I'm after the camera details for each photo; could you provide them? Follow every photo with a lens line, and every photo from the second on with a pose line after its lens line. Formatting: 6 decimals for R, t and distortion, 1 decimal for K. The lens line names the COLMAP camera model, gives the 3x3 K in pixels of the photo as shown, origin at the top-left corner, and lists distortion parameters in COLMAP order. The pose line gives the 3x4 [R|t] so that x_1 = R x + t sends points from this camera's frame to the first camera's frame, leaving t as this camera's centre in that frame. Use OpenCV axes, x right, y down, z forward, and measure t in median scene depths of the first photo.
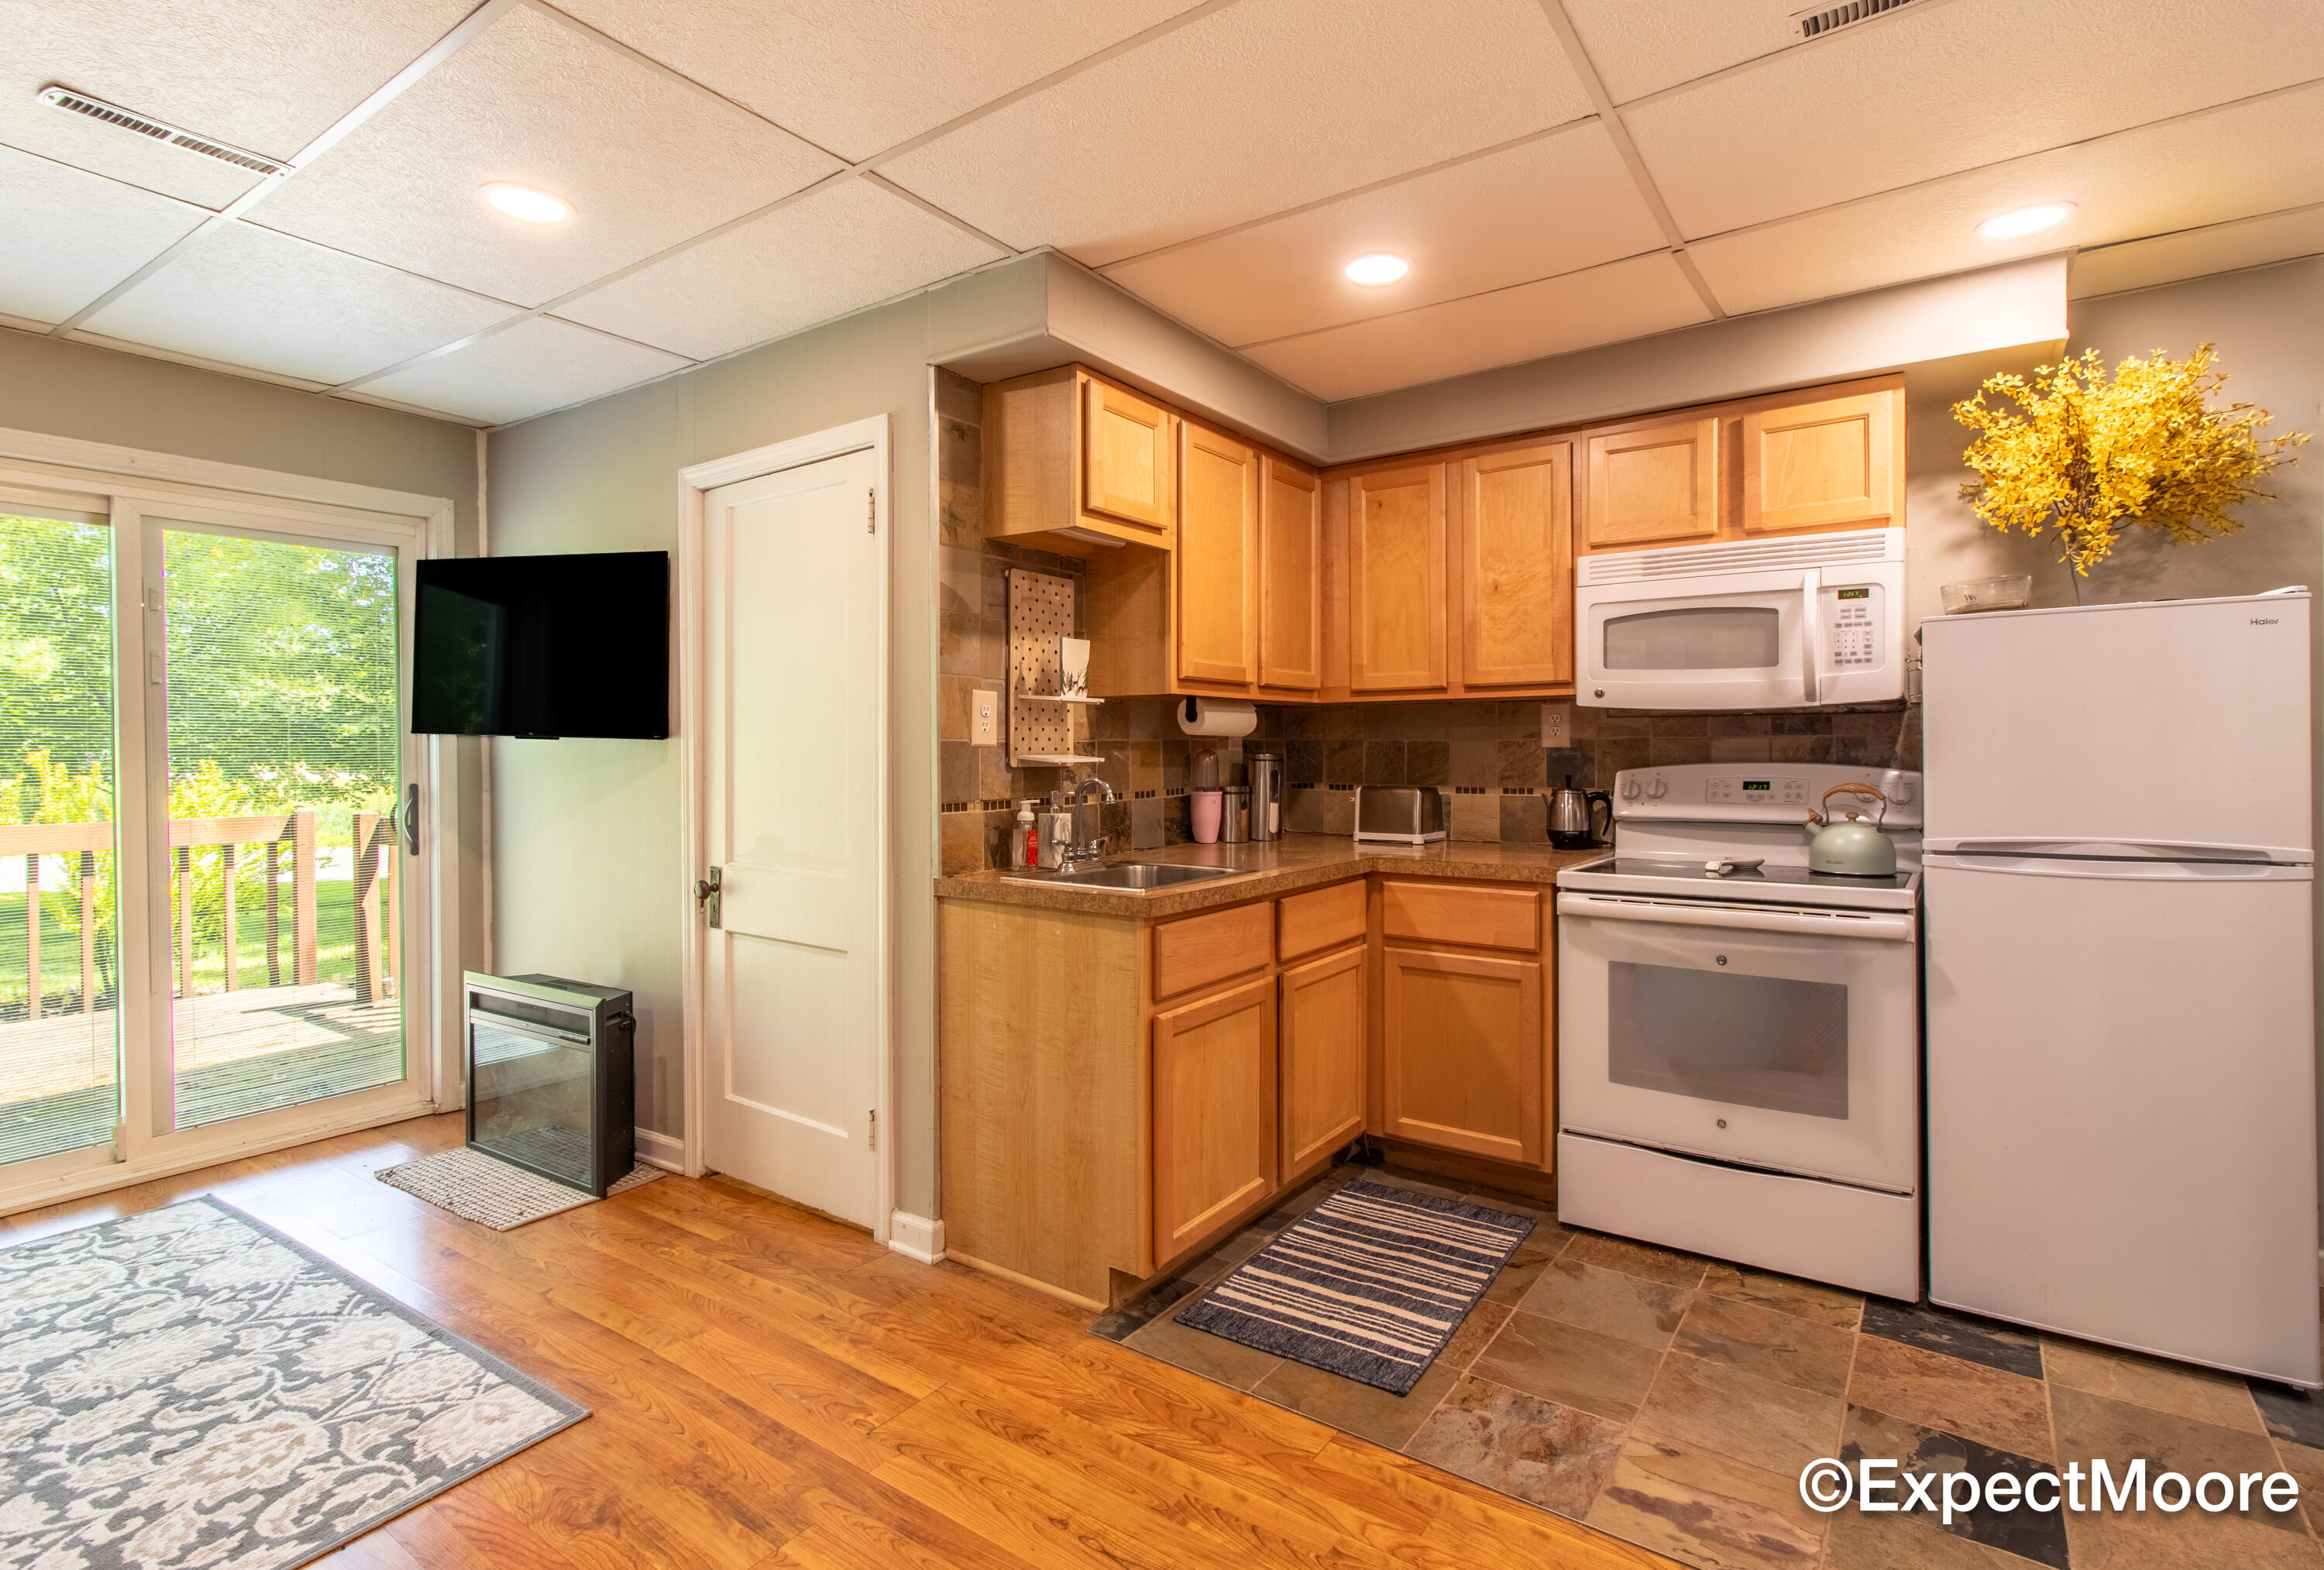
lens RADIAL K [[1111.9, 0, 1172.9], [0, 1111.9, 759.6], [0, 0, 1]] dist [0.002505, -0.000673]
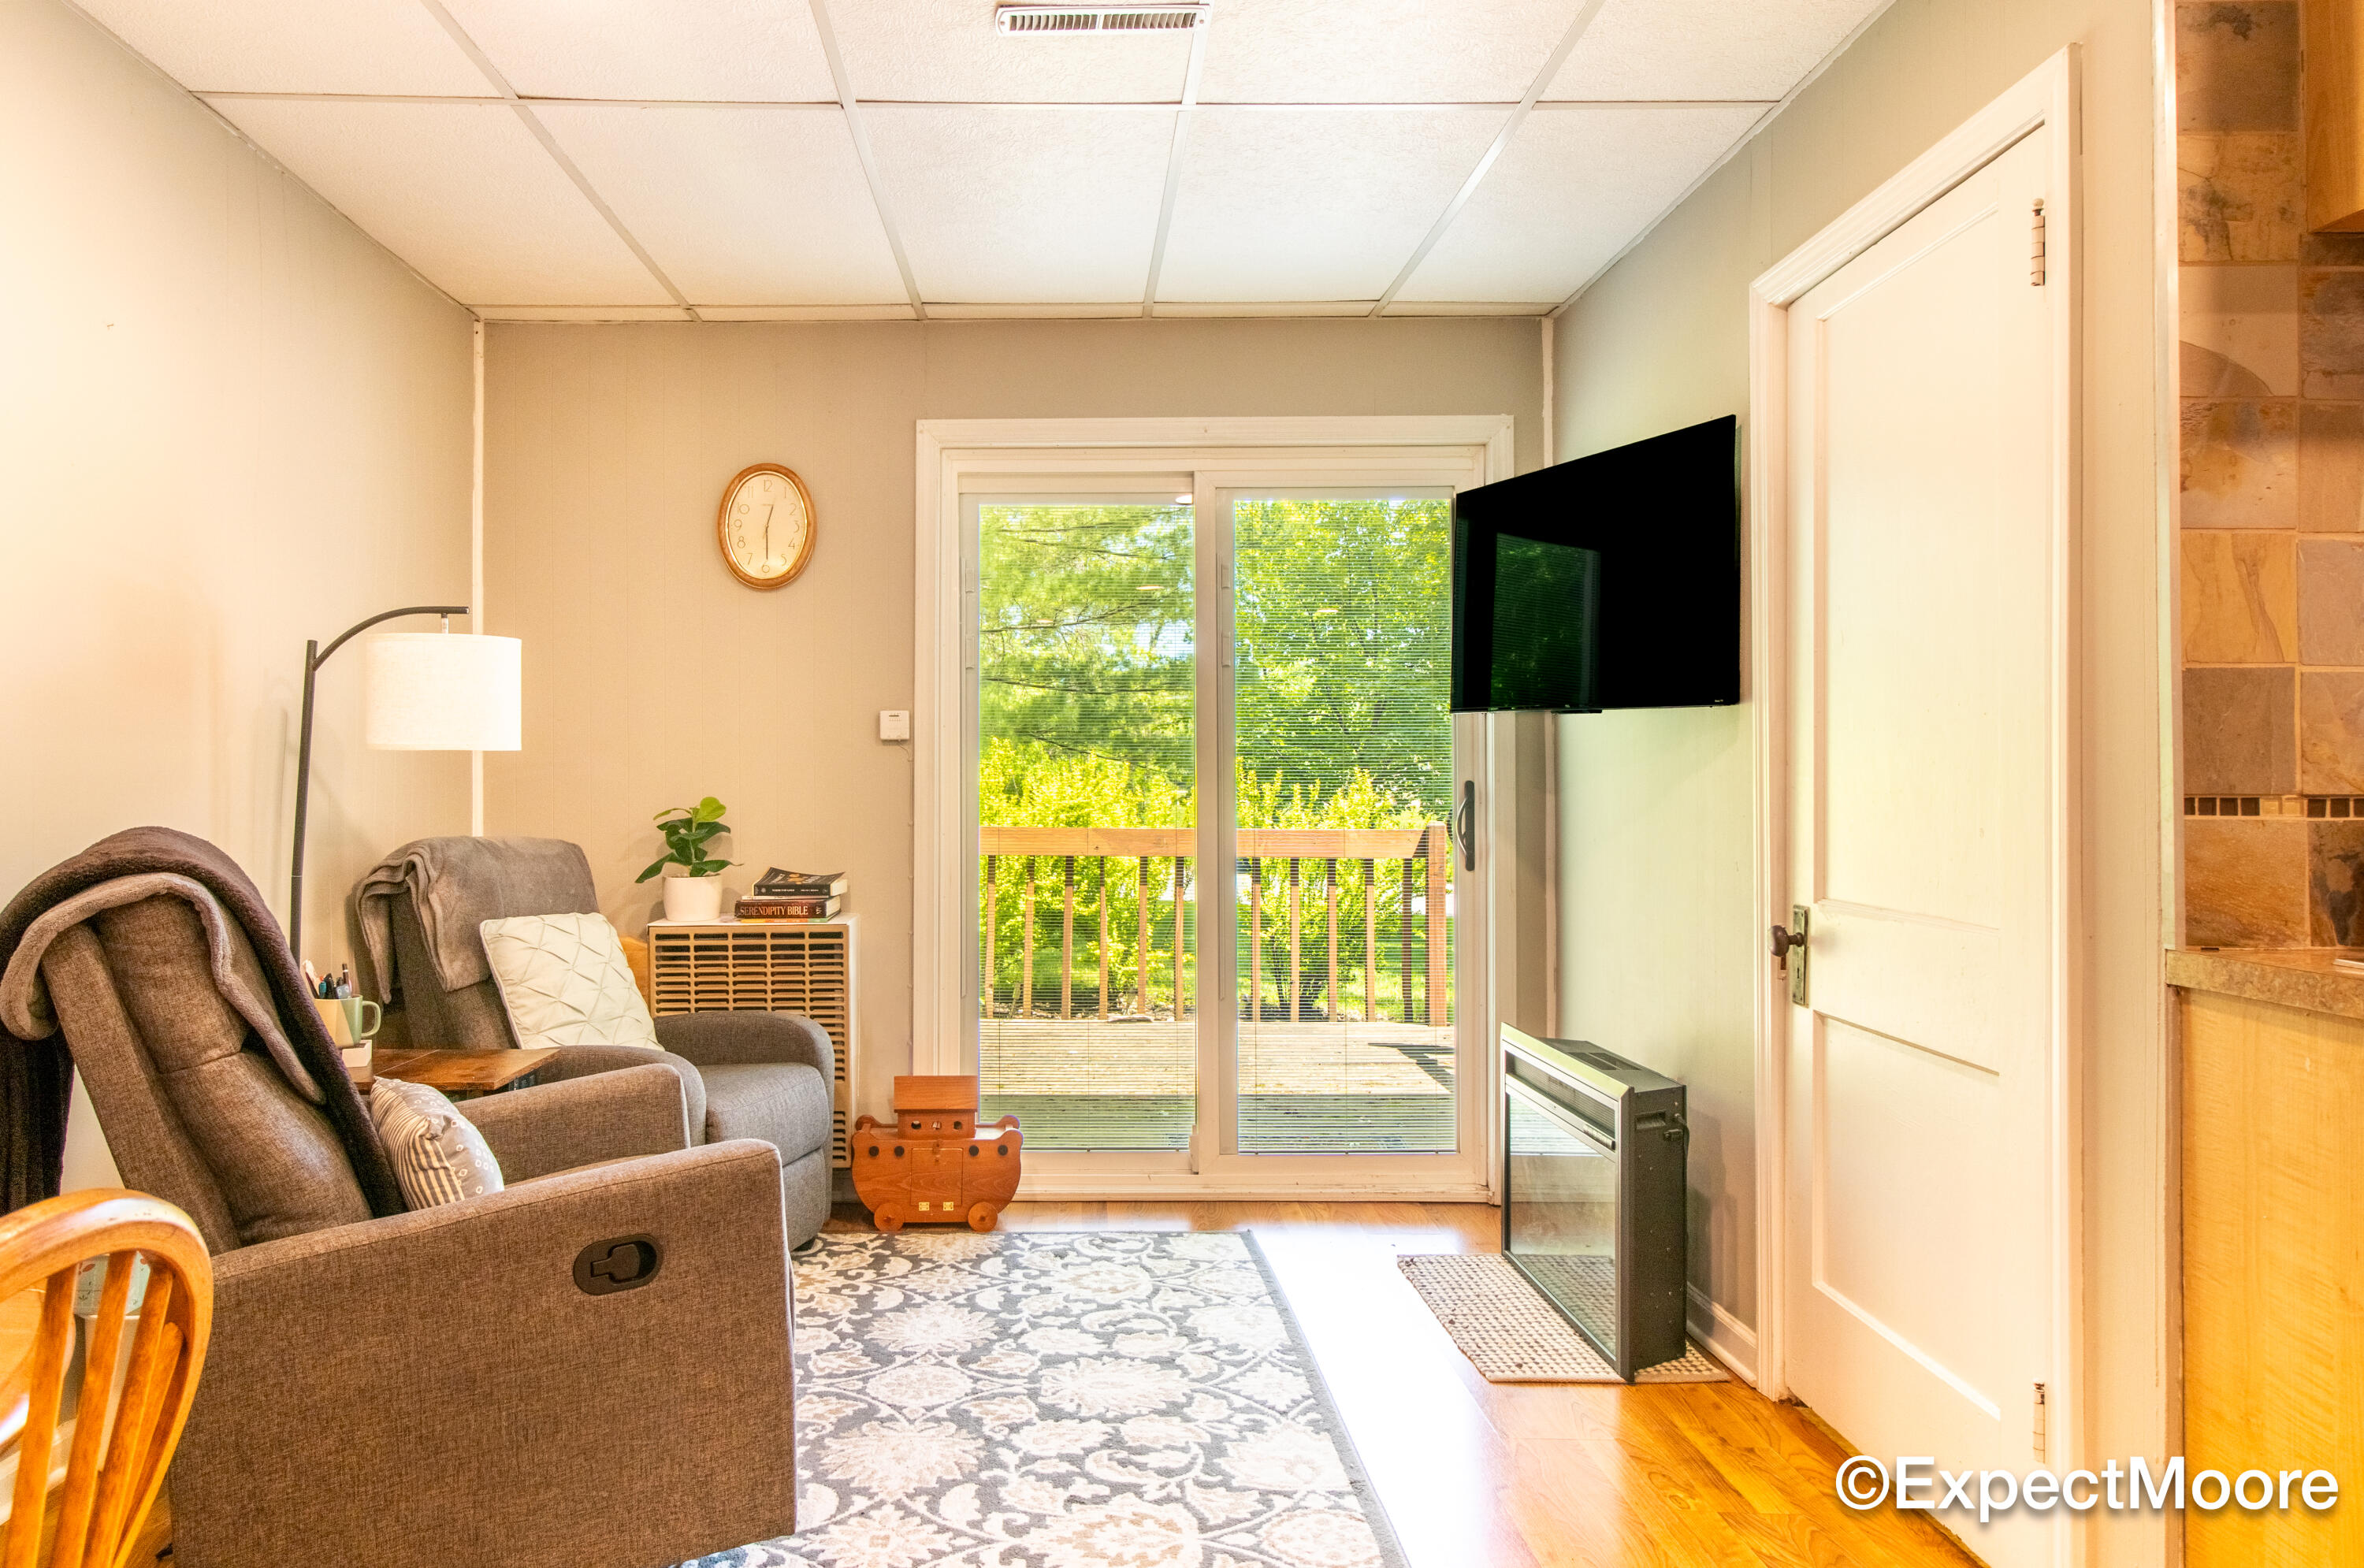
lens RADIAL K [[1500.7, 0, 1068.4], [0, 1500.7, 766.8], [0, 0, 1]] dist [-0.000388, -0.000443]
pose [[0.564905, -0.003848, -0.825147, 0.056336], [-0.010076, 0.999882, -0.011561, 0.038595], [0.825095, 0.014846, 0.564800, 0.225376]]
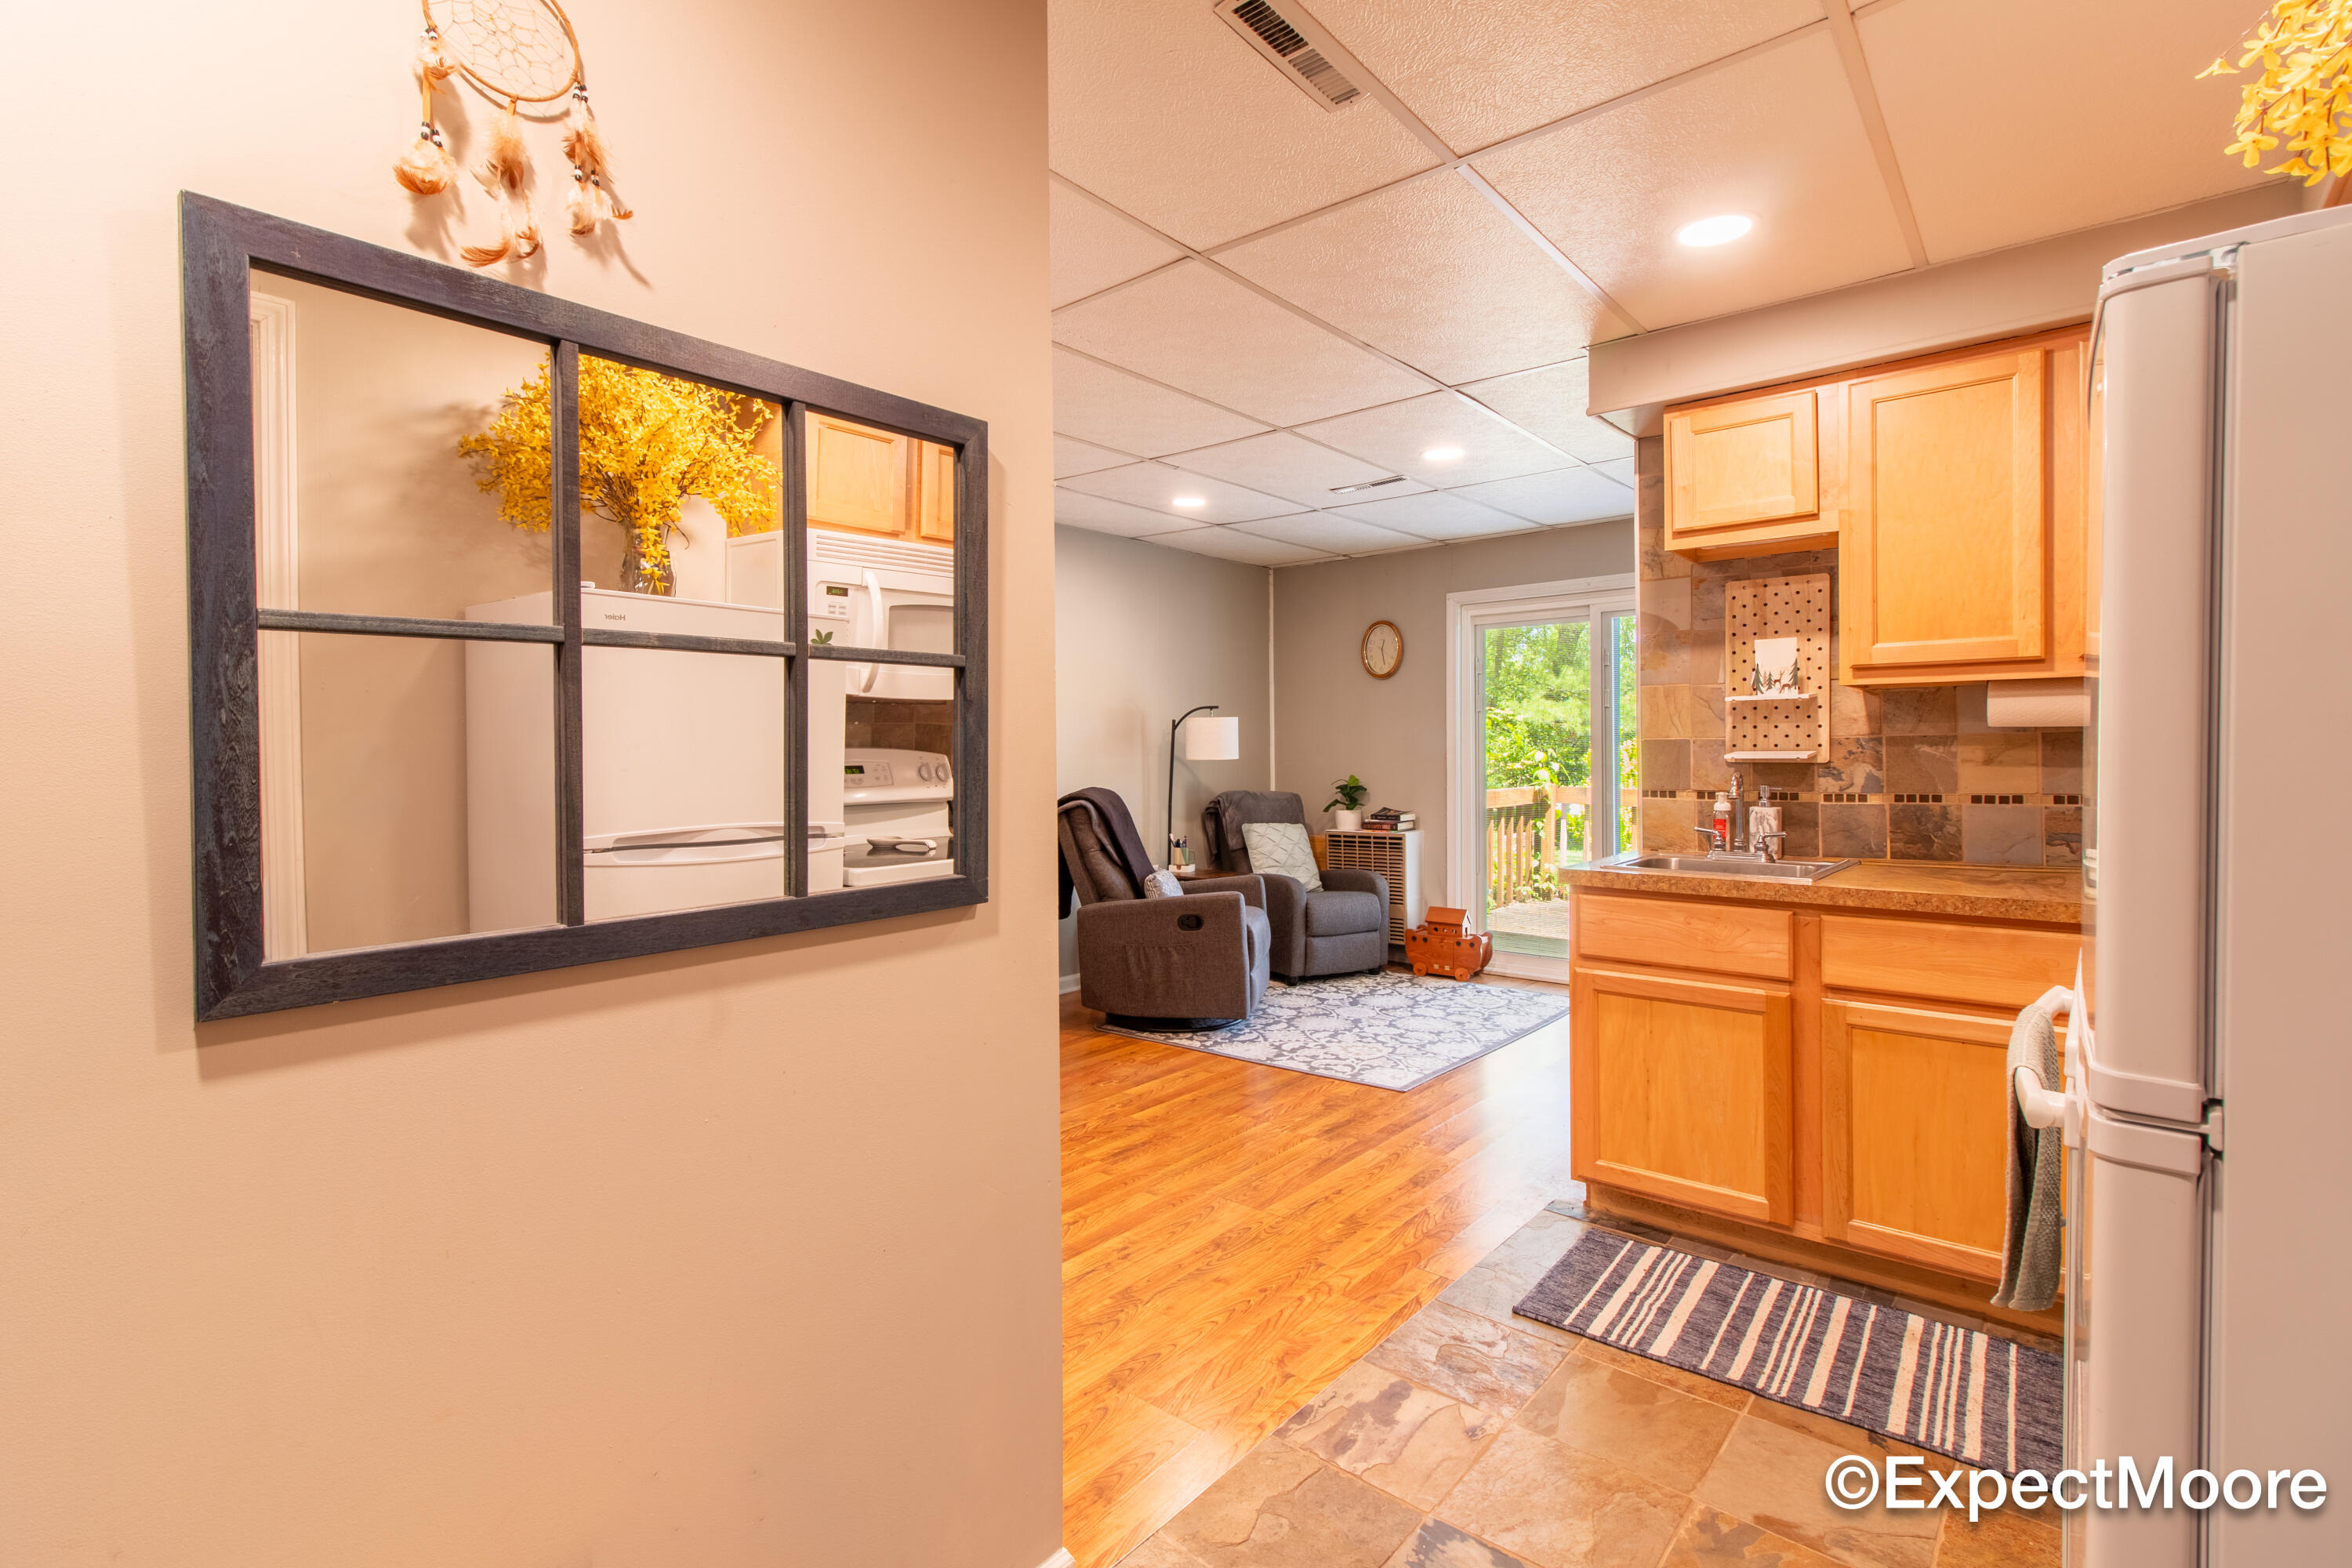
lens RADIAL K [[1086.5, 0, 1165.1], [0, 1086.5, 763.8], [0, 0, 1]] dist [-0.000326, -0.000051]
pose [[-0.094549, 0.017256, -0.995371, 1.042023], [-0.002359, 0.999843, 0.017558, -0.009739], [0.995517, 0.004009, -0.094494, 0.576214]]
